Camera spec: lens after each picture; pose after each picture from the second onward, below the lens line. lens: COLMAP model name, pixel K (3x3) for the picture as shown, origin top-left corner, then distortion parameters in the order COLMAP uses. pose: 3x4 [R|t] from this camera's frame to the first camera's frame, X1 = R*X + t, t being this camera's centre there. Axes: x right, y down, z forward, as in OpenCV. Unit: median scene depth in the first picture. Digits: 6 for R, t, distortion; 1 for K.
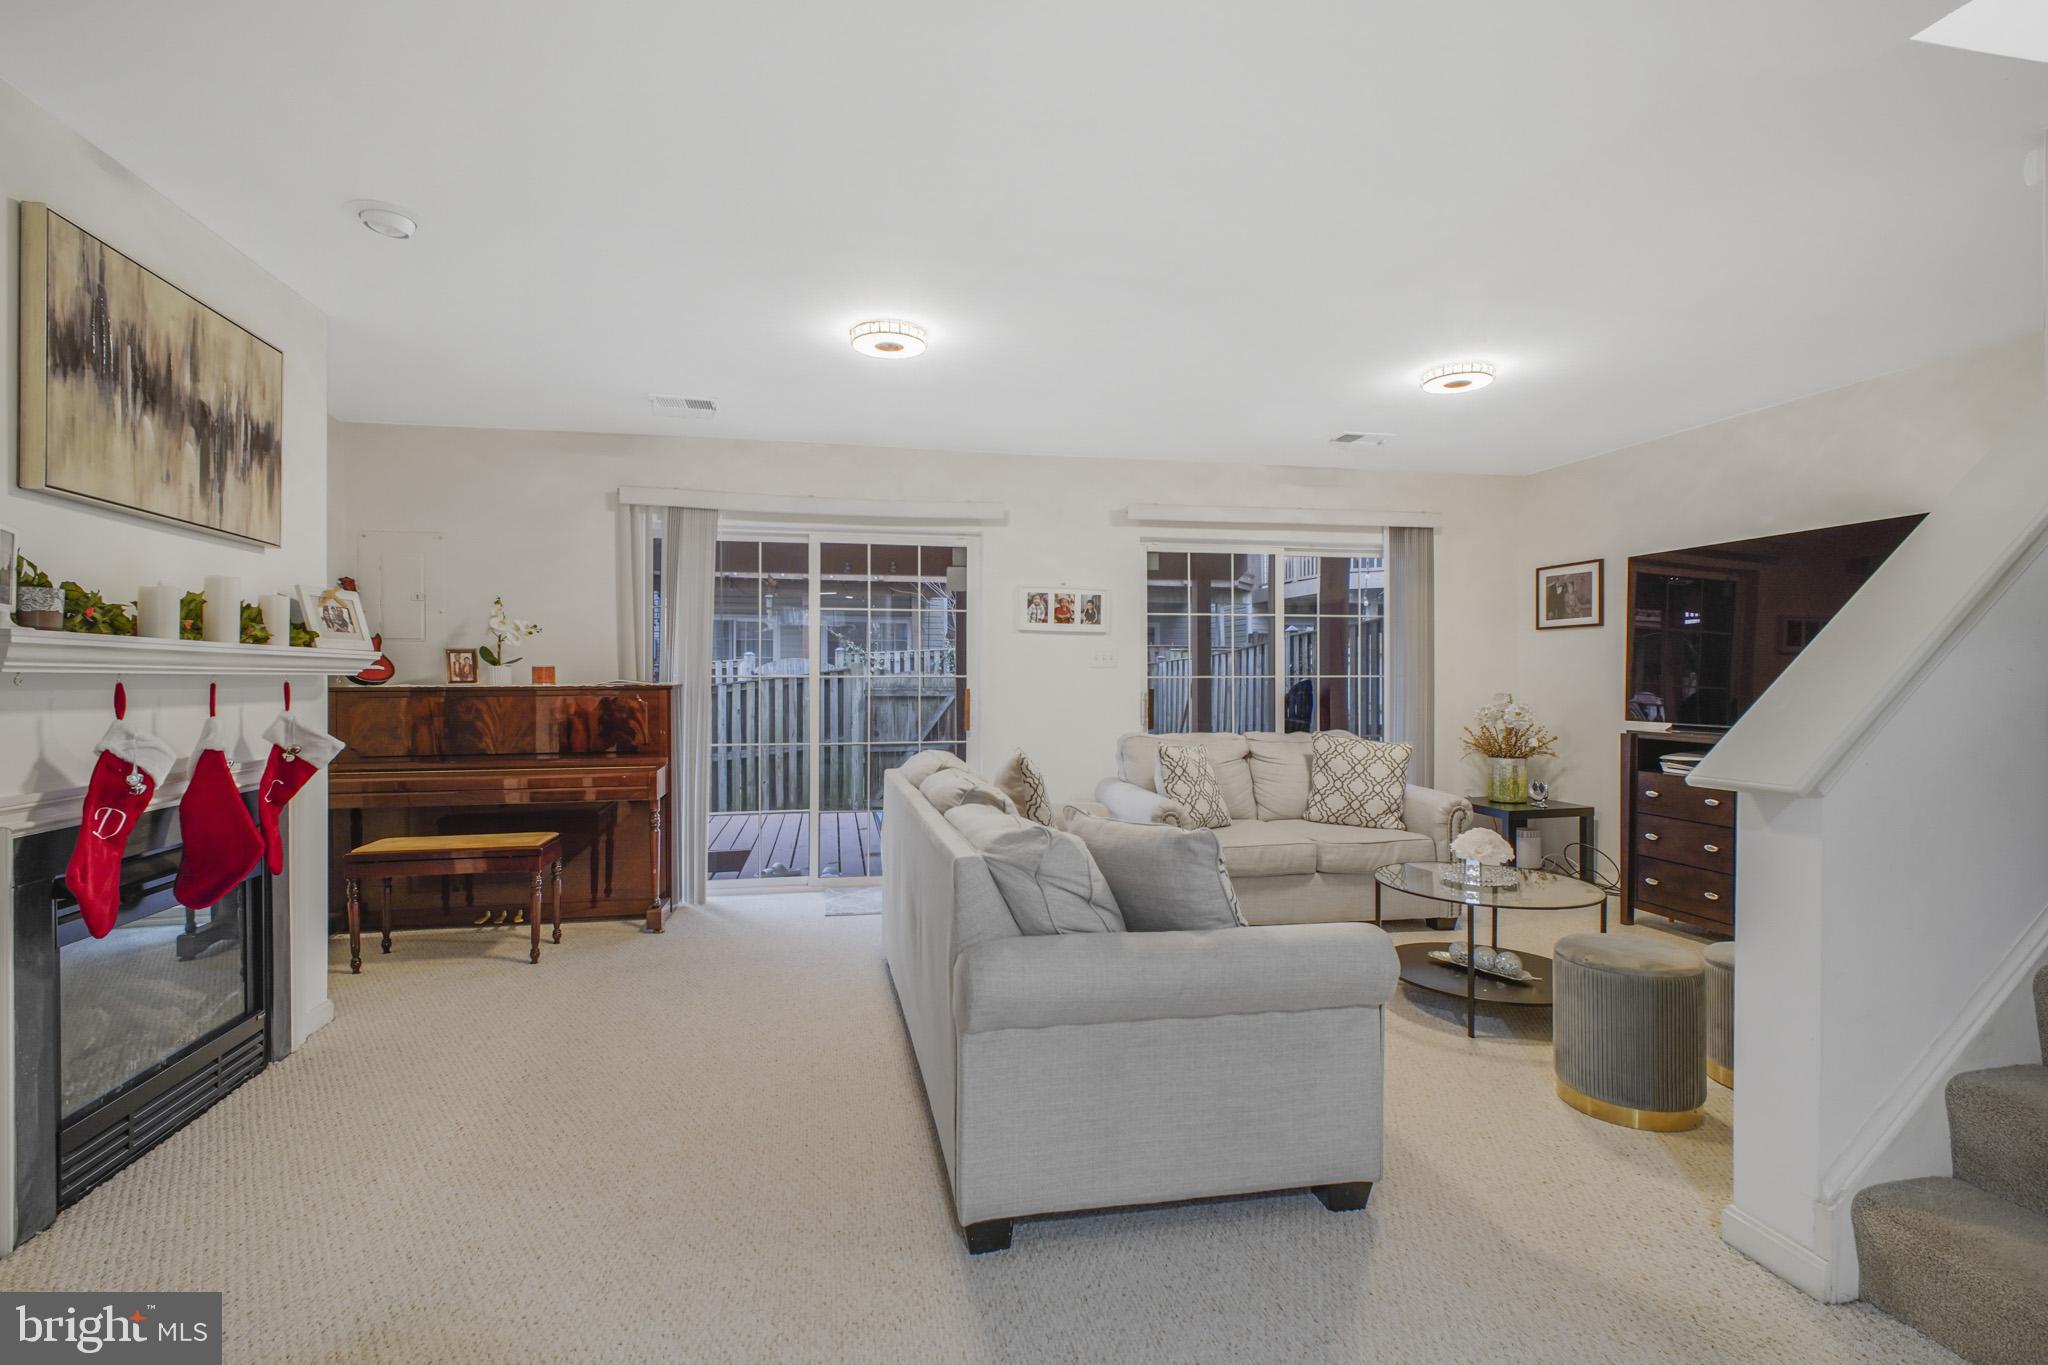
lens RADIAL K [[965.0, 0, 1022.2], [0, 965.0, 680.0], [0, 0, 1]] dist [0.014691, 0.003061]
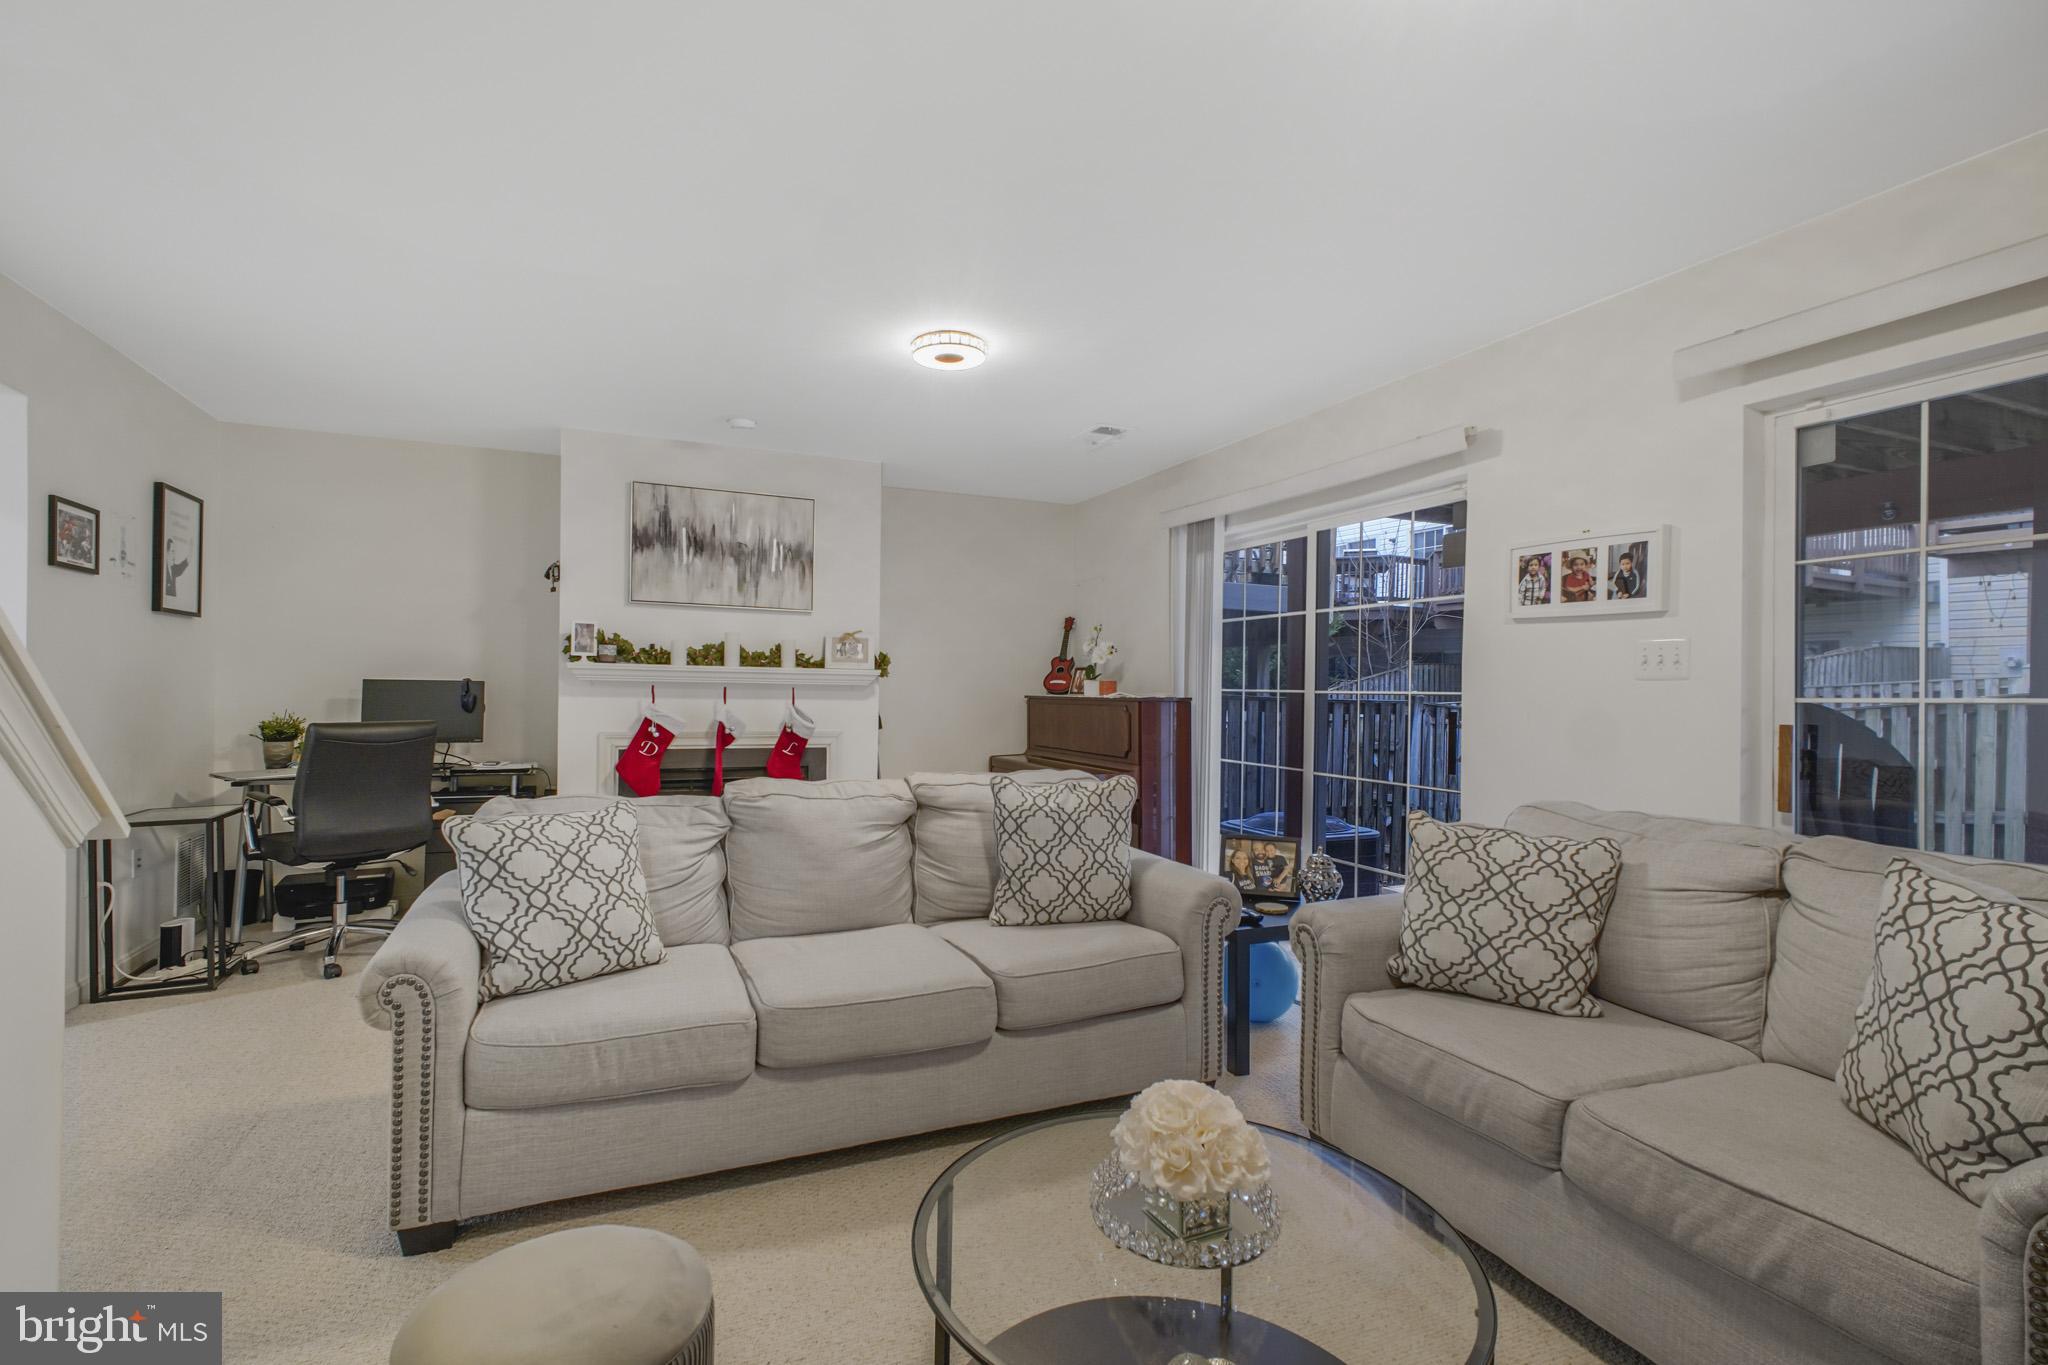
lens RADIAL K [[965.0, 0, 962.0], [0, 965.0, 686.8], [0, 0, 1]] dist [0.014691, 0.003061]
pose [[0.159612, -0.001143, -0.987179, 0.586239], [-0.018807, 0.999814, -0.004198, 0.000422], [0.987001, 0.019236, 0.159561, 0.593687]]
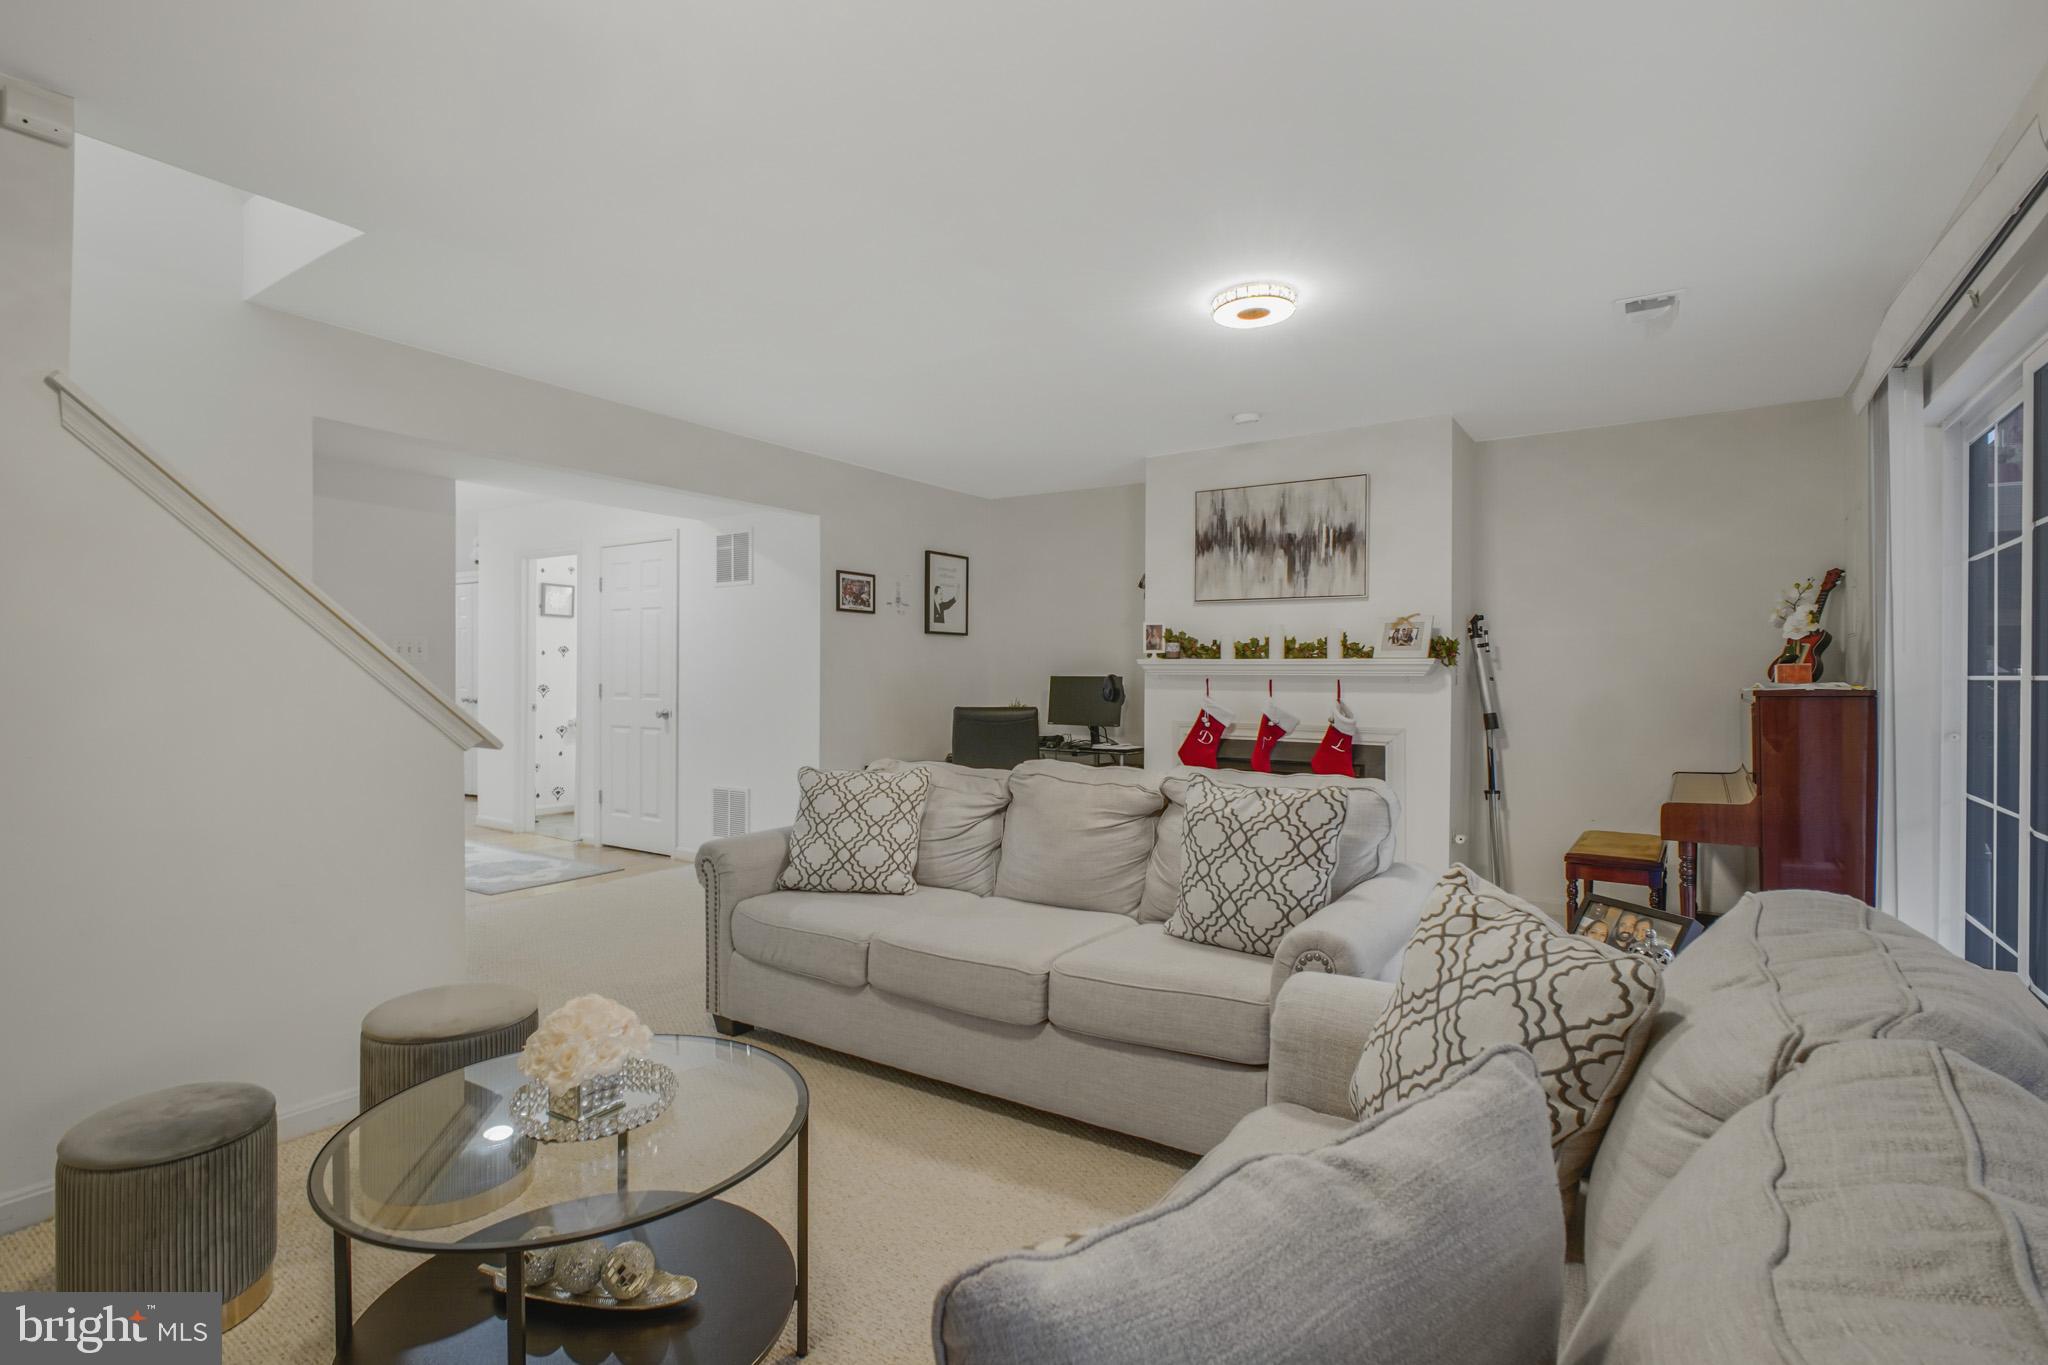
lens RADIAL K [[965.0, 0, 1018.5], [0, 965.0, 682.2], [0, 0, 1]] dist [0.014691, 0.003061]
pose [[-0.733325, -0.001595, -0.679876, 0.436593], [-0.010287, 0.999909, 0.008750, -0.002325], [0.679800, 0.013411, -0.733274, 1.061798]]
